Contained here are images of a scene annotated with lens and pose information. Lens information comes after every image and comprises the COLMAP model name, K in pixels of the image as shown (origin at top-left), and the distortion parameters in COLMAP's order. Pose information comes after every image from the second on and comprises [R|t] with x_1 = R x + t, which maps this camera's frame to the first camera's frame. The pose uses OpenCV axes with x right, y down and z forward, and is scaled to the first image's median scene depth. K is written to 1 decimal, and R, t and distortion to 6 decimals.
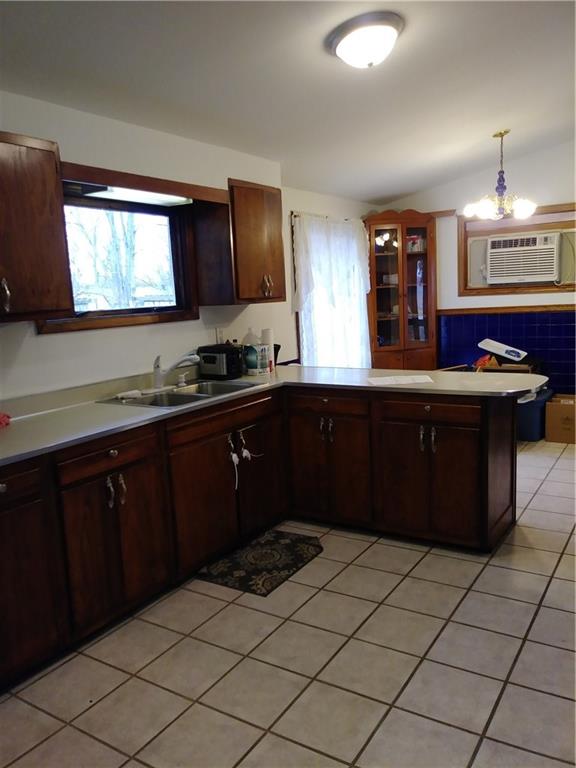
lens RADIAL K [[617.3, 0, 287.7], [0, 617.3, 382.0], [0, 0, 1]] dist [0.037671, -0.065556]
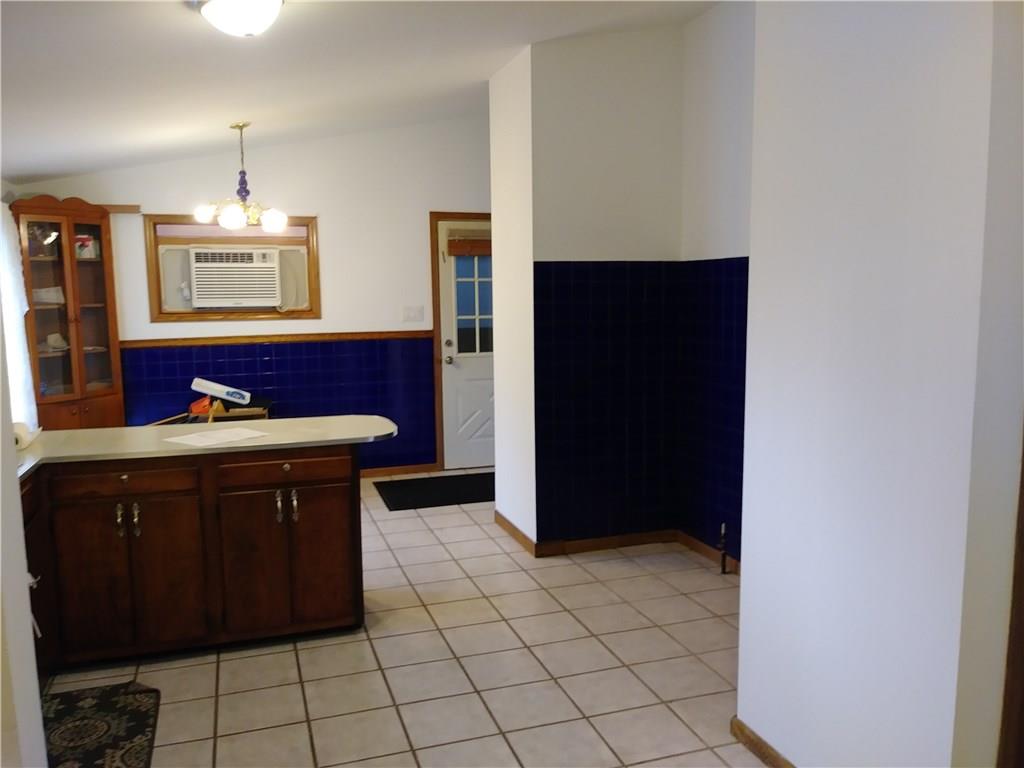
lens RADIAL K [[823.0, 0, 512.5], [0, 823.0, 388.2], [0, 0, 1]] dist [0.037671, -0.065556]
pose [[0.633177, -0.051697, 0.772279, -0.233205], [0.092464, 0.995674, -0.009158, -0.012773], [-0.768464, 0.077206, 0.635218, 0.054239]]
